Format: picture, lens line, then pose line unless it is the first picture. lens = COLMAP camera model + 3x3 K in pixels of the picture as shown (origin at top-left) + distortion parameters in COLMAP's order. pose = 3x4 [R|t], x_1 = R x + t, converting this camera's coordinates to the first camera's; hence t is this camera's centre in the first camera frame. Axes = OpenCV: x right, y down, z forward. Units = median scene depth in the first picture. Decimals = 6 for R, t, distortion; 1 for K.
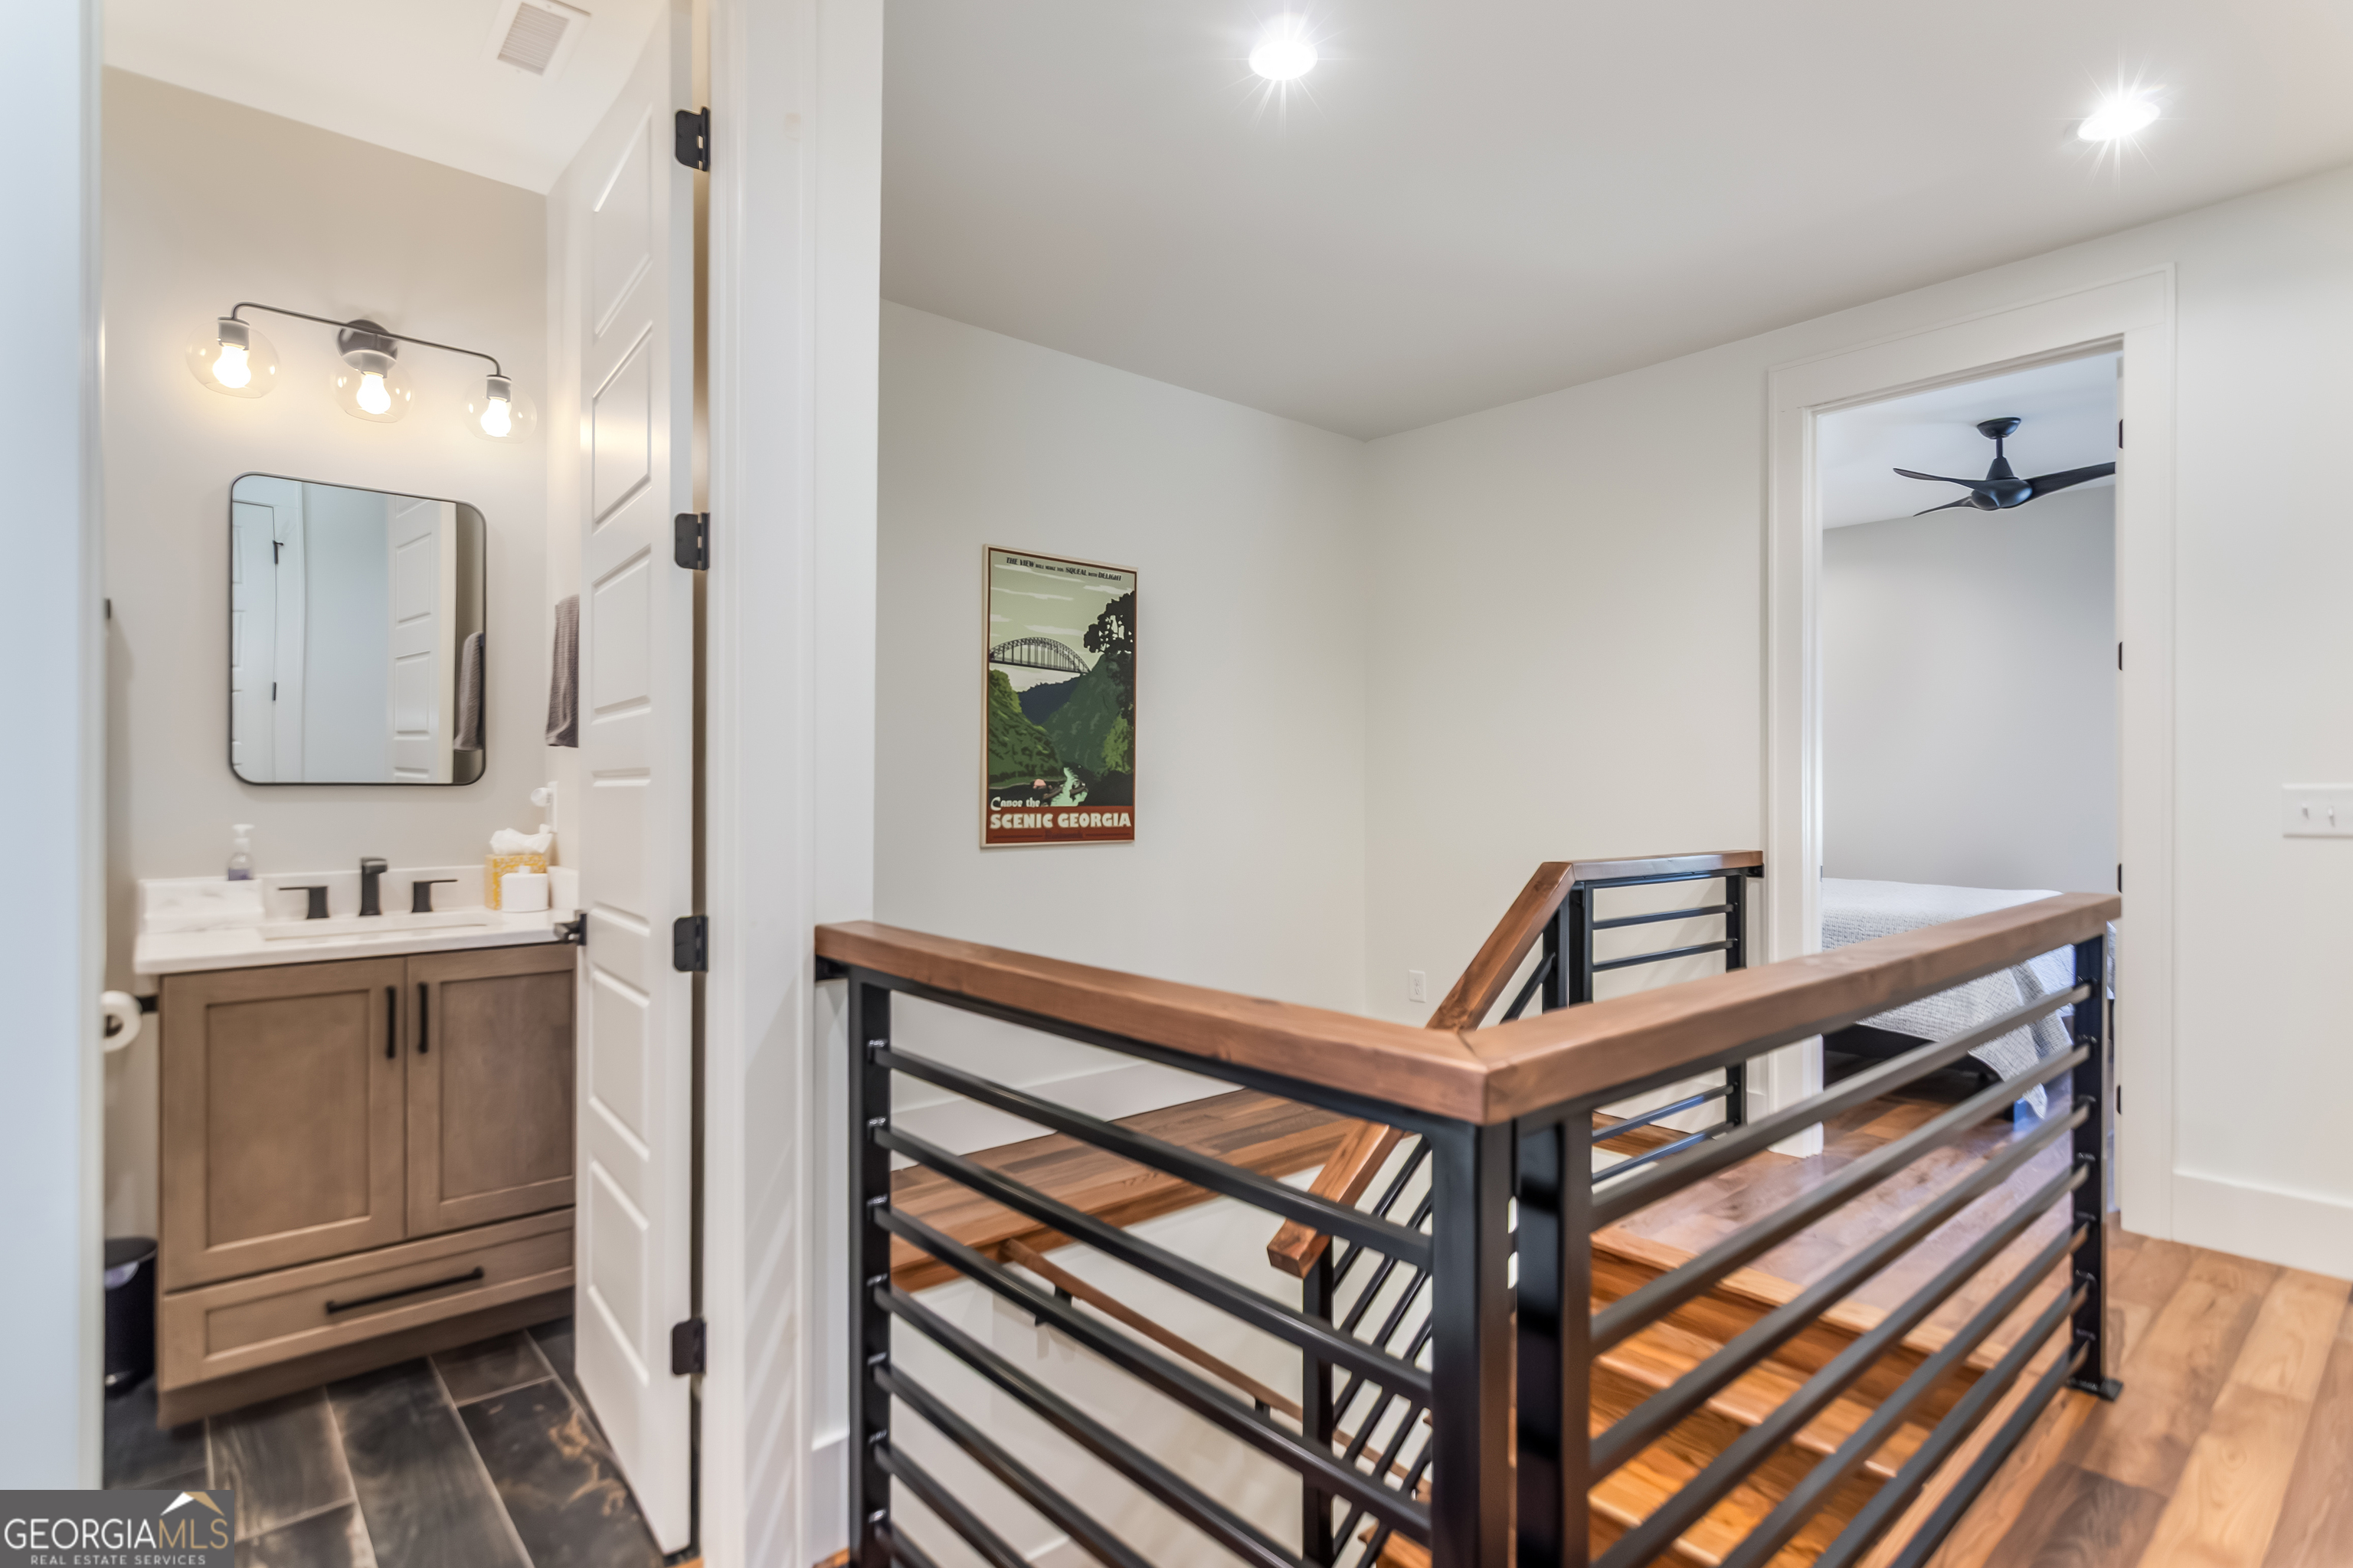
lens RADIAL K [[1176.1, 0, 1181.9], [0, 1176.1, 783.8], [0, 0, 1]] dist [-0.001946, 0.004237]
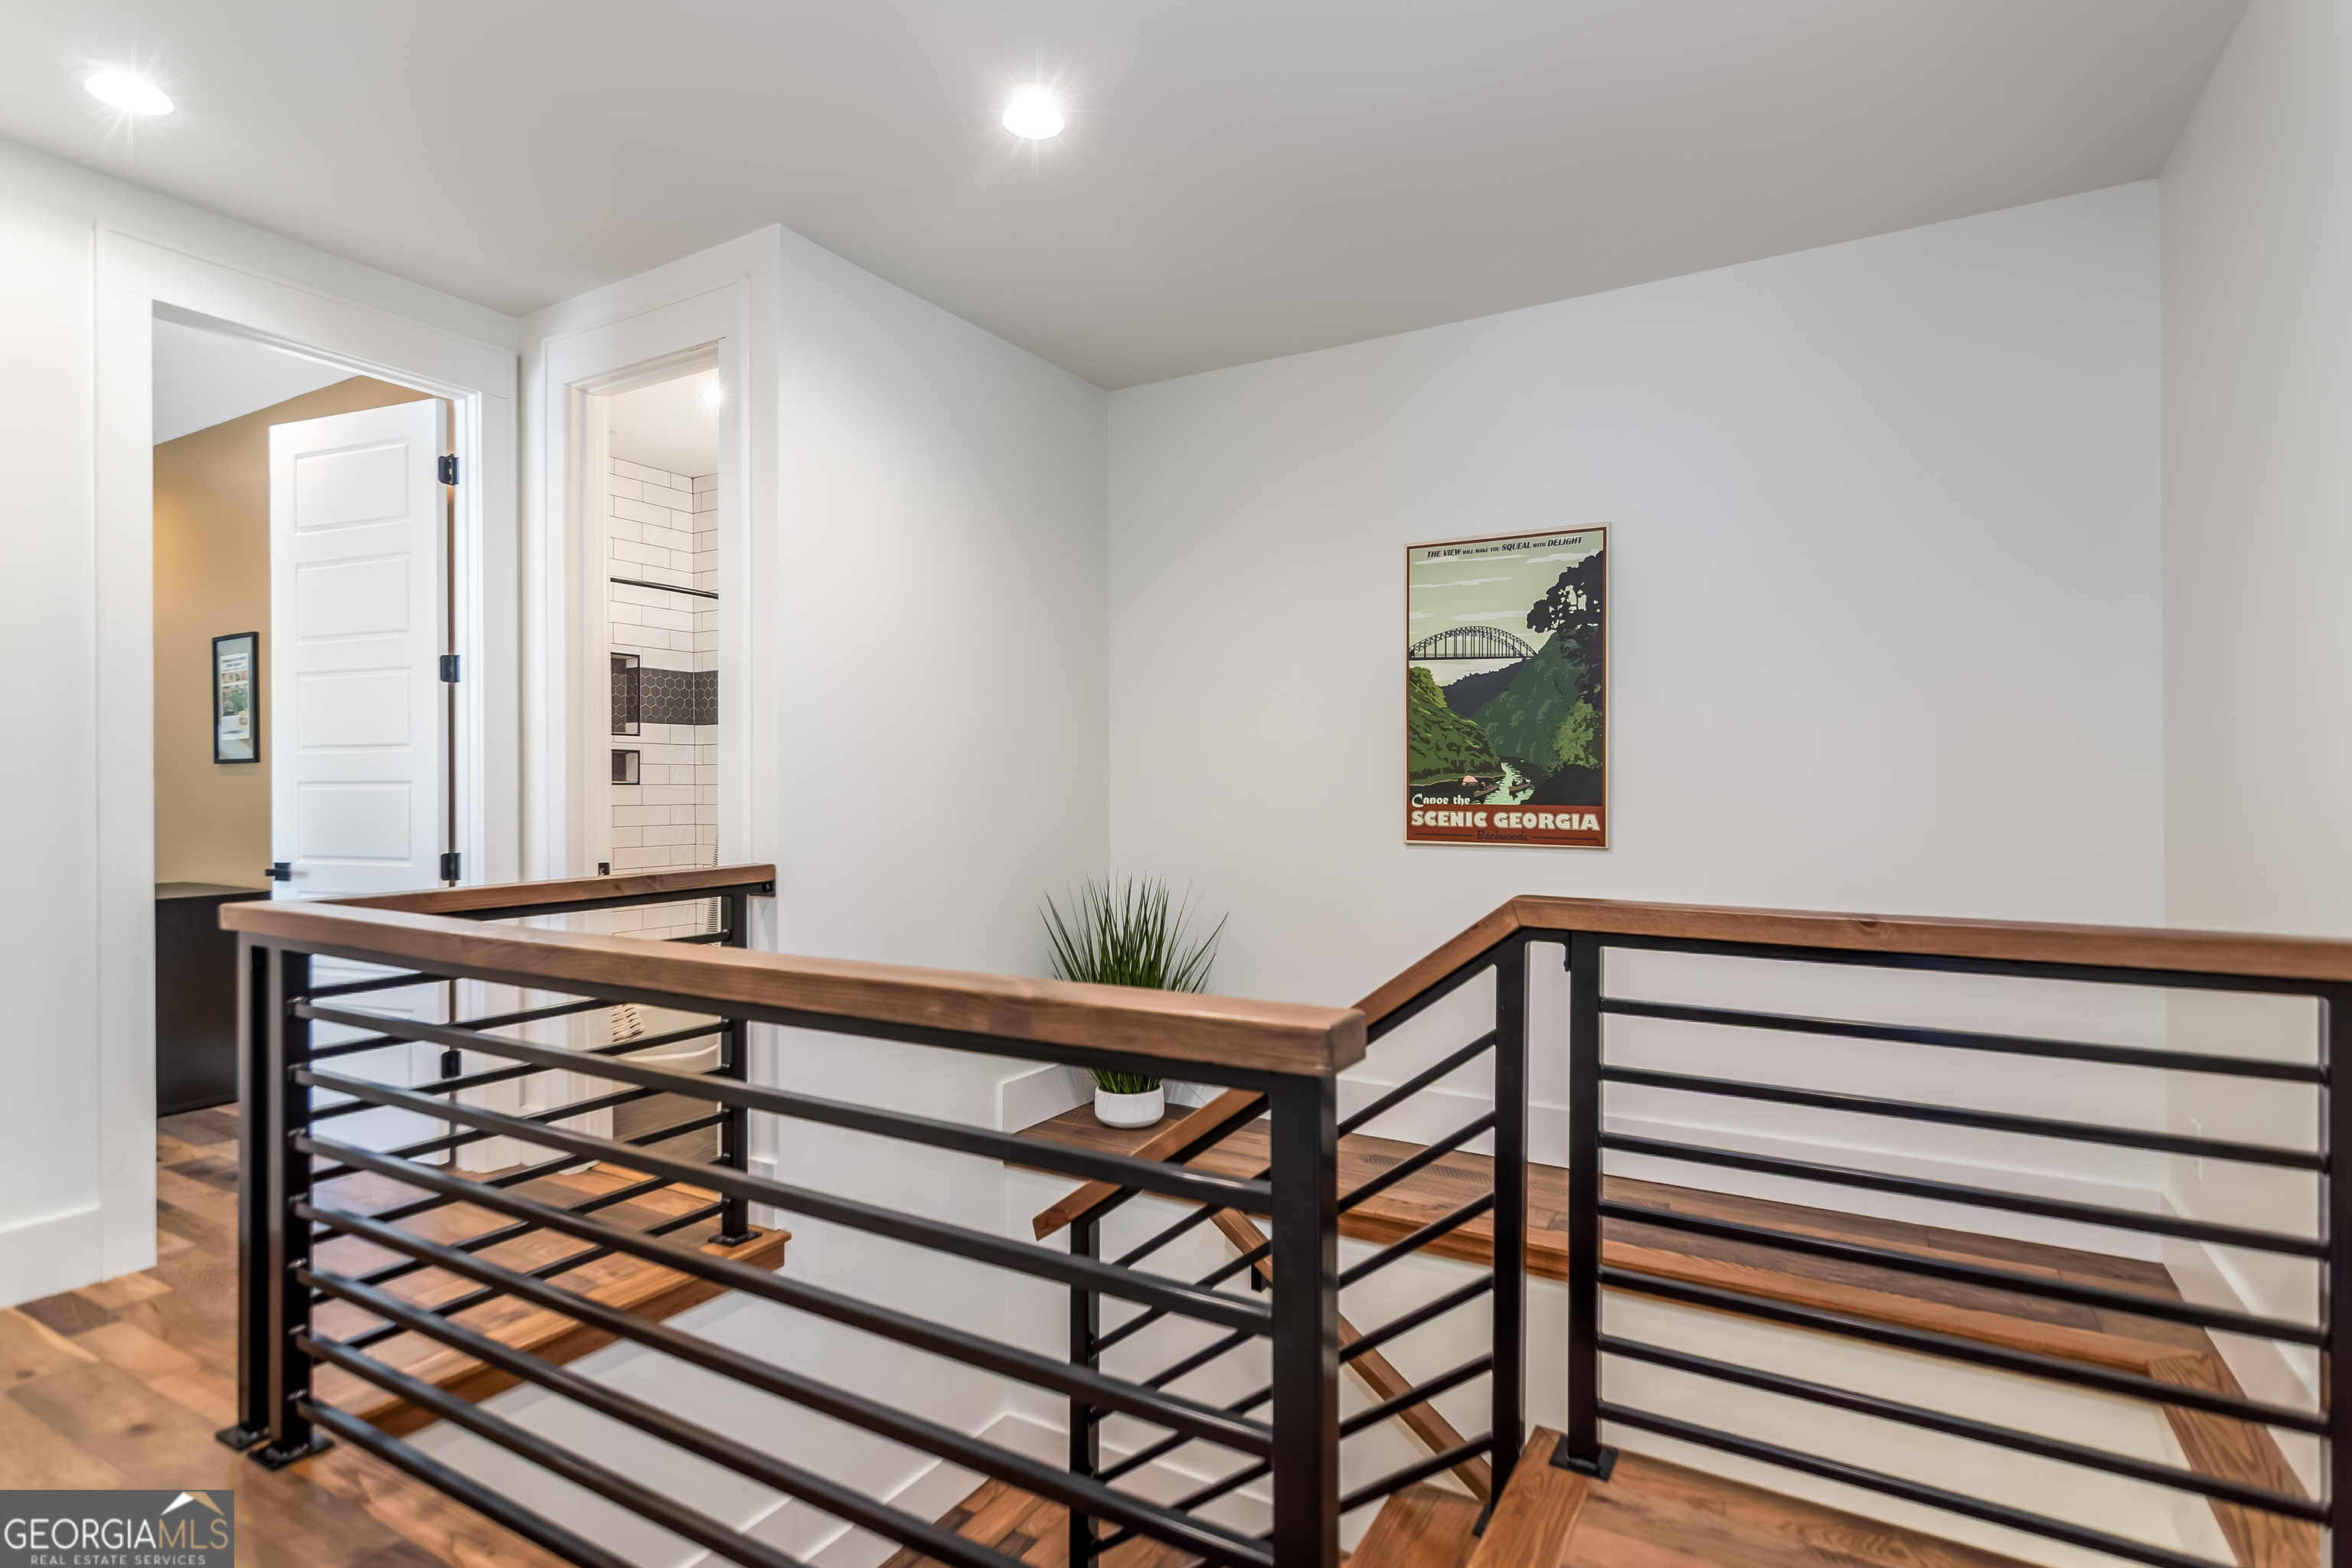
lens RADIAL K [[1175.6, 0, 1173.0], [0, 1175.6, 782.5], [0, 0, 1]] dist [-0.001946, 0.004237]
pose [[0.318299, 0.004406, -0.947980, 0.696314], [0.009396, 0.999925, 0.007802, -0.008015], [0.947944, -0.011391, 0.318234, 0.464864]]
